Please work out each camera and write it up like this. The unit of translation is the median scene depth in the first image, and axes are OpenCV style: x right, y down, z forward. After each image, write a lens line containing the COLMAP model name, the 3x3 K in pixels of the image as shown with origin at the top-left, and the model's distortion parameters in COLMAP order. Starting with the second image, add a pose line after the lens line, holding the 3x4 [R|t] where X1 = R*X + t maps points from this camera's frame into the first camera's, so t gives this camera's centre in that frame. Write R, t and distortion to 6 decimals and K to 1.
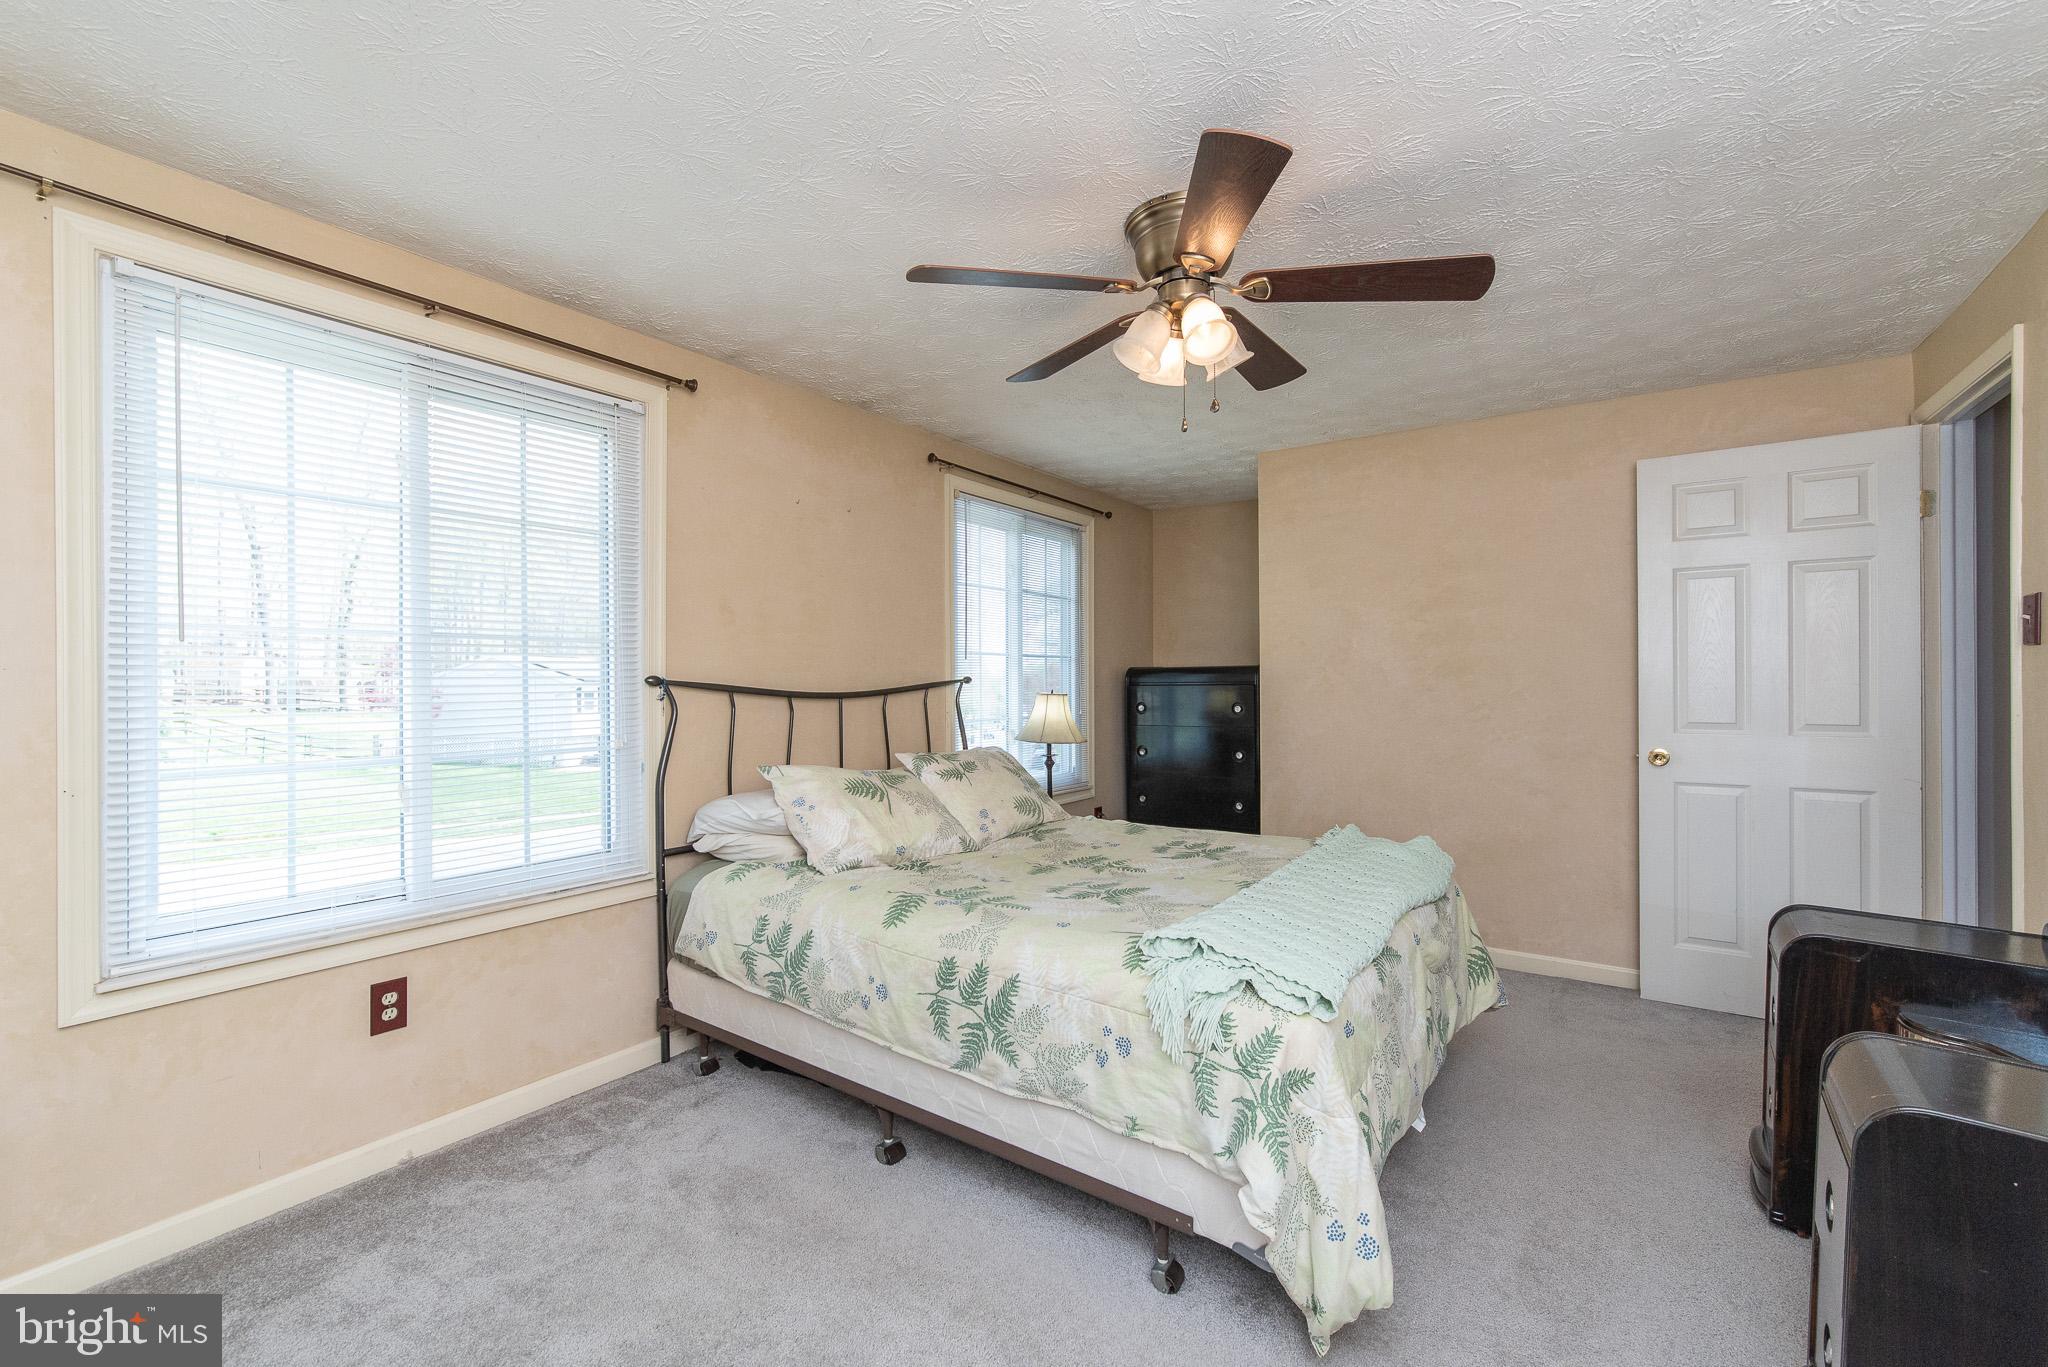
lens RADIAL K [[879.0, 0, 1019.6], [0, 879.0, 686.3], [0, 0, 1]] dist [0.000676, -0.000094]
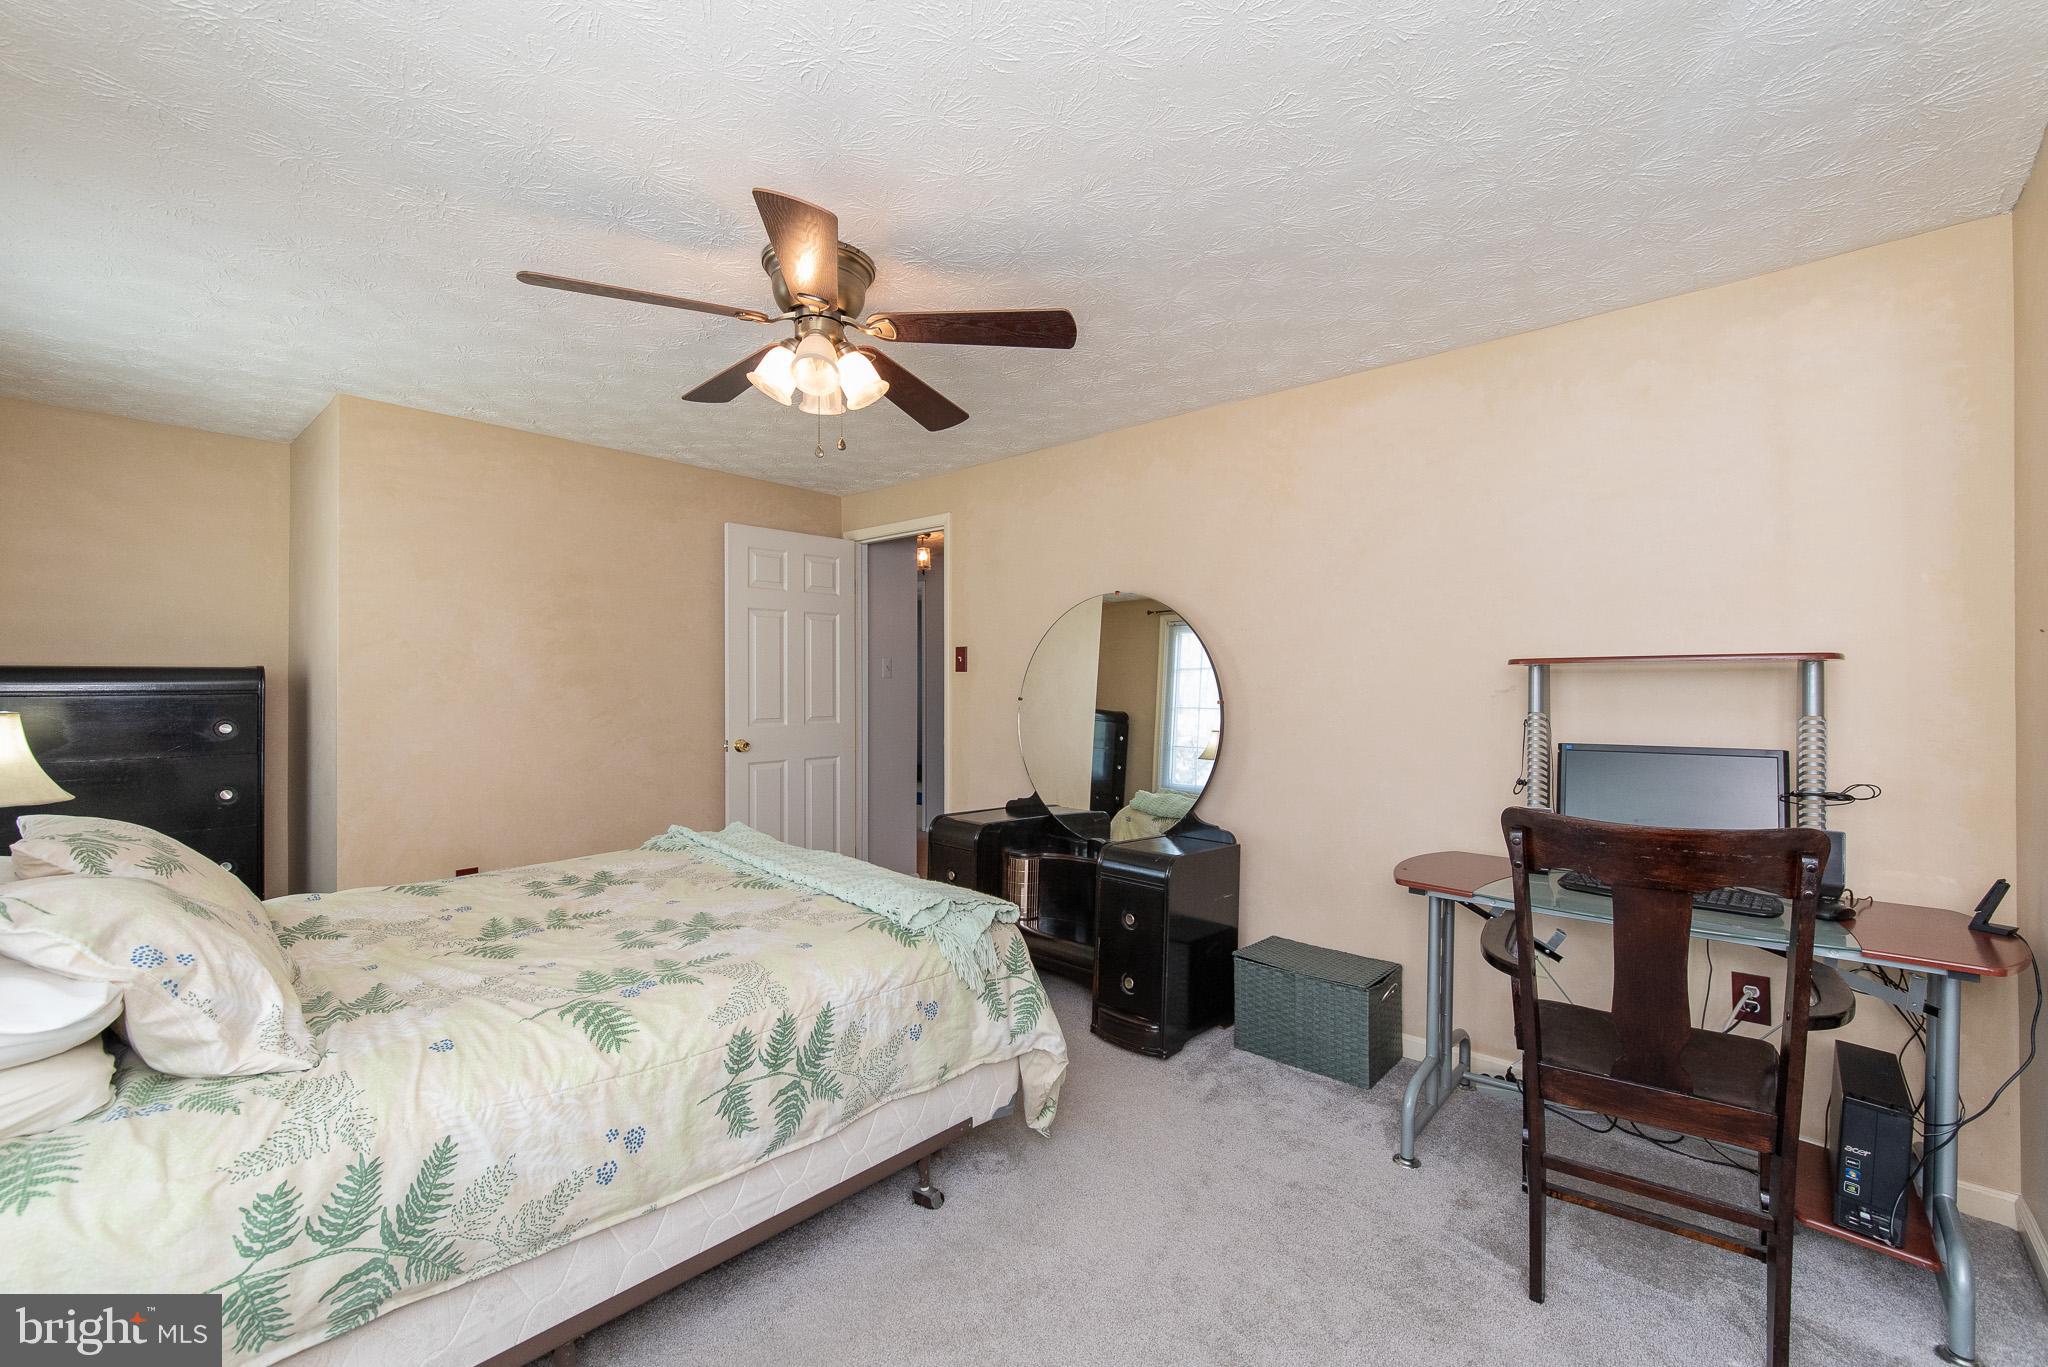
lens RADIAL K [[886.2, 0, 1024.8], [0, 886.2, 683.9], [0, 0, 1]] dist [-0.002526, -0.000298]
pose [[0.086330, 0.005826, 0.996250, -0.870981], [0.007535, 0.999950, -0.006500, -0.004026], [-0.996238, 0.008068, 0.086282, 0.666085]]
